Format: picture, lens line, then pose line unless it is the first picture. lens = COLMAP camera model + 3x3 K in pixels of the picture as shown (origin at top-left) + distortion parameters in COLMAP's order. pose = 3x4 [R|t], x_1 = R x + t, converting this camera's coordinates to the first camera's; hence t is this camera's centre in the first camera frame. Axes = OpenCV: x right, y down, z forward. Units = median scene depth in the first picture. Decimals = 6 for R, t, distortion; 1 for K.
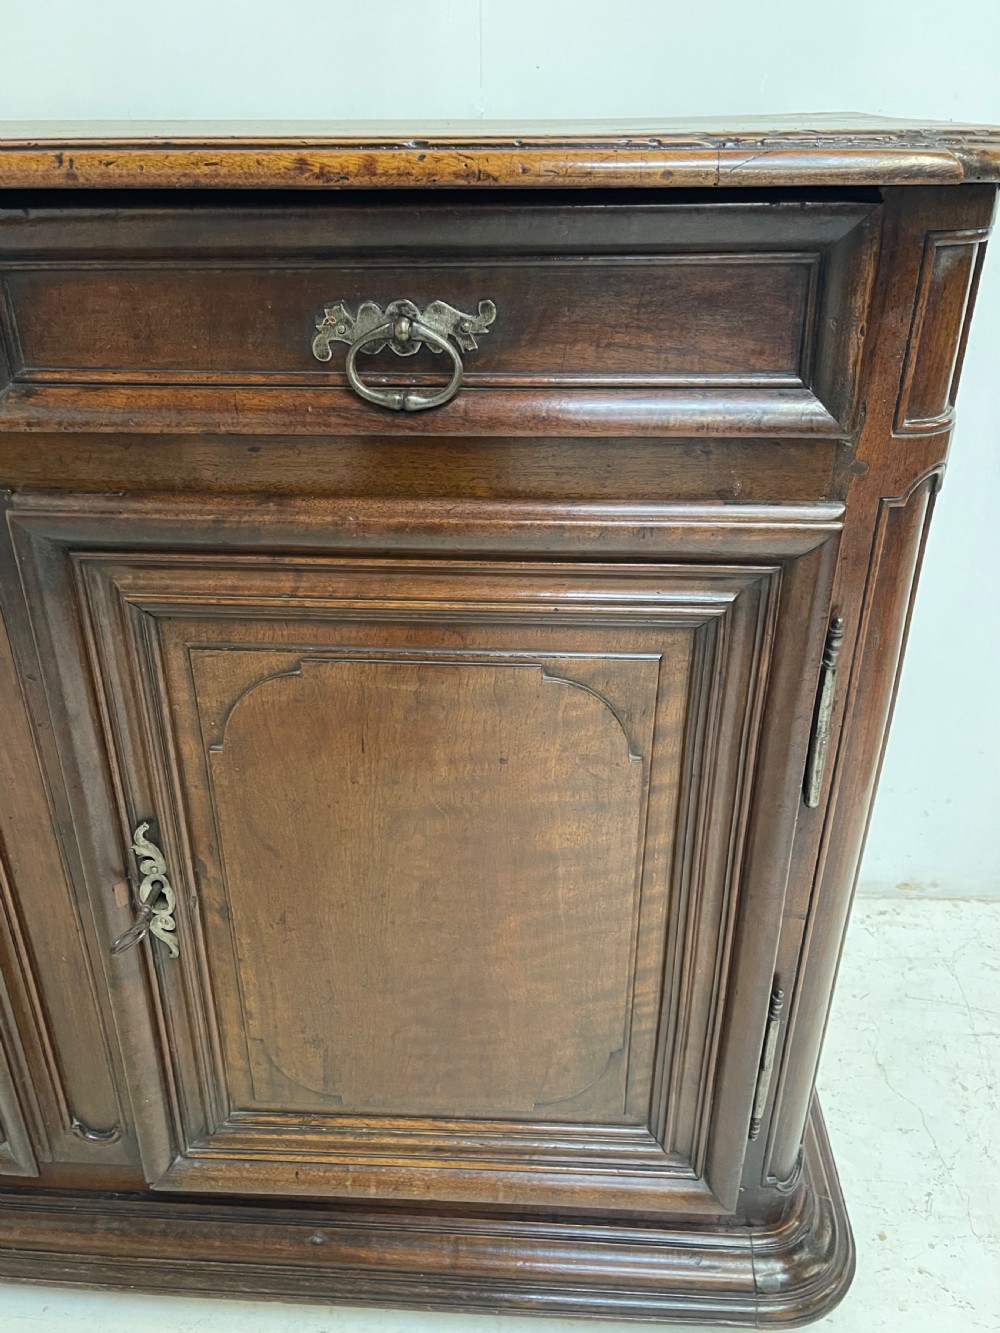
lens RADIAL K [[1075.3, 0, 497.9], [0, 1075.3, 684.6], [0, 0, 1]] dist [0.037119, -0.037087]
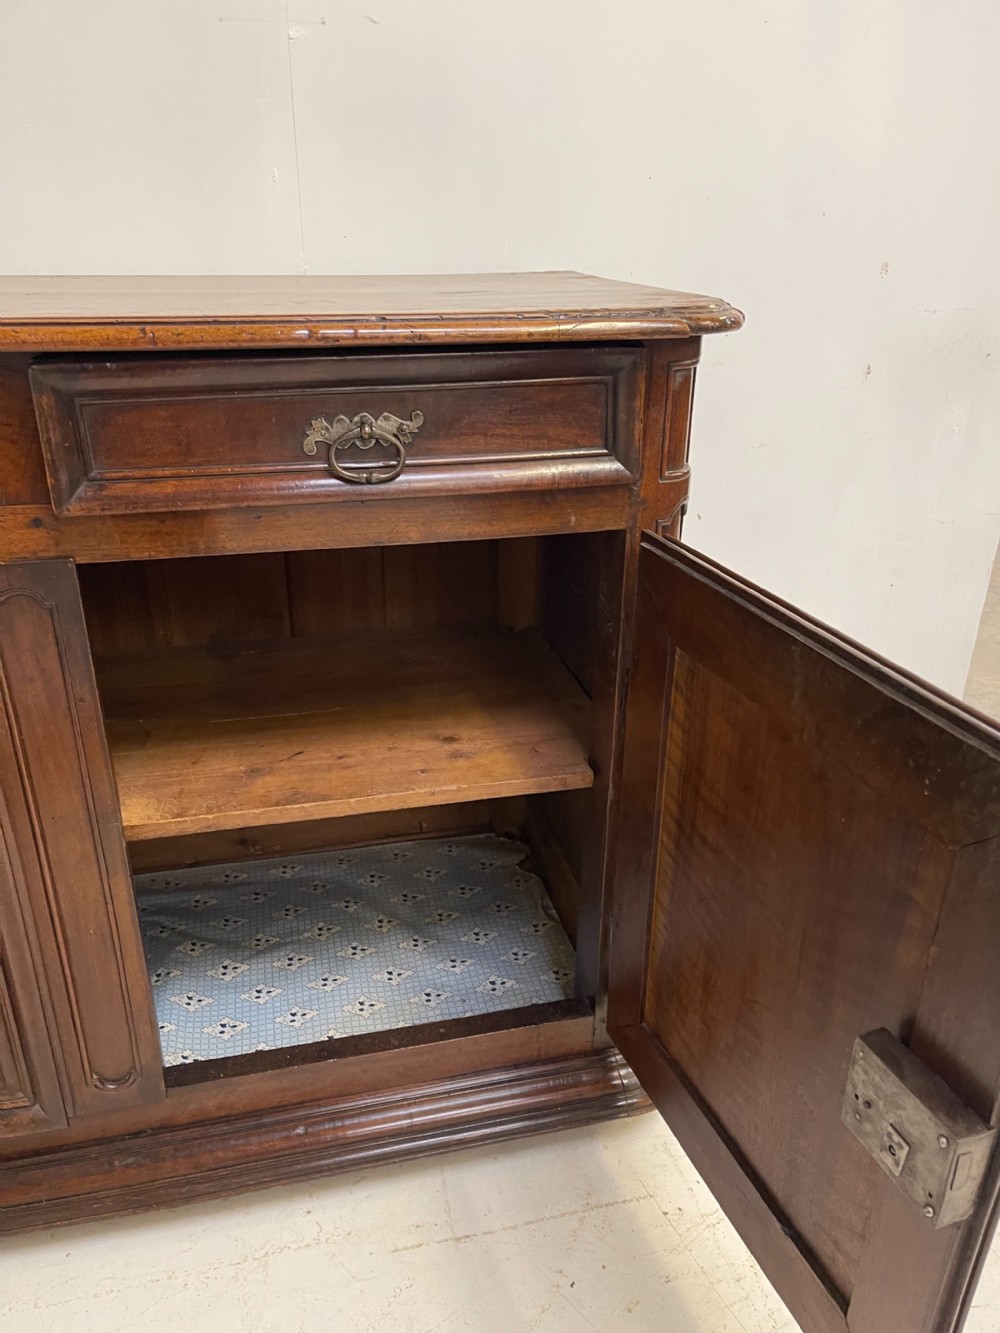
lens RADIAL K [[1013.0, 0, 497.3], [0, 1013.0, 687.2], [0, 0, 1]] dist [0.048073, -0.067958]
pose [[0.956388, -0.113554, 0.269122, -0.282984], [0.129766, 0.990604, -0.043174, 0.100257], [-0.261690, 0.076214, 0.962138, -0.350019]]
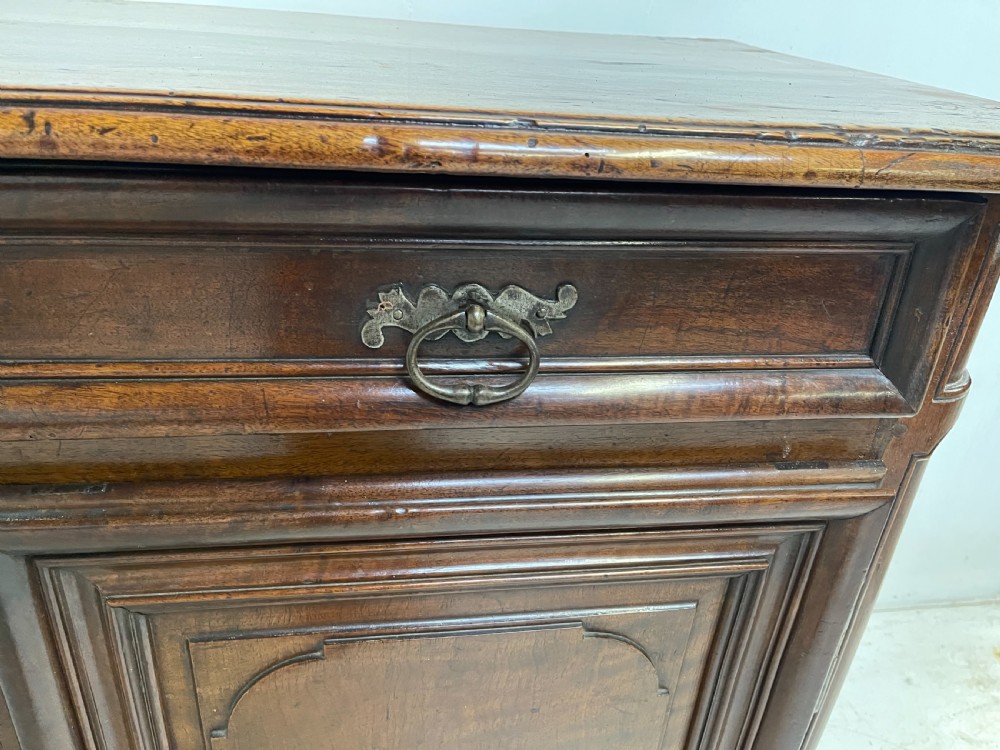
lens RADIAL K [[759.9, 0, 513.9], [0, 759.9, 381.7], [0, 0, 1]] dist [0.048073, -0.067958]
pose [[0.971529, -0.035281, 0.234278, -0.166891], [0.035566, 0.999363, 0.003008, -0.231428], [-0.234235, 0.005410, 0.972165, 0.335808]]
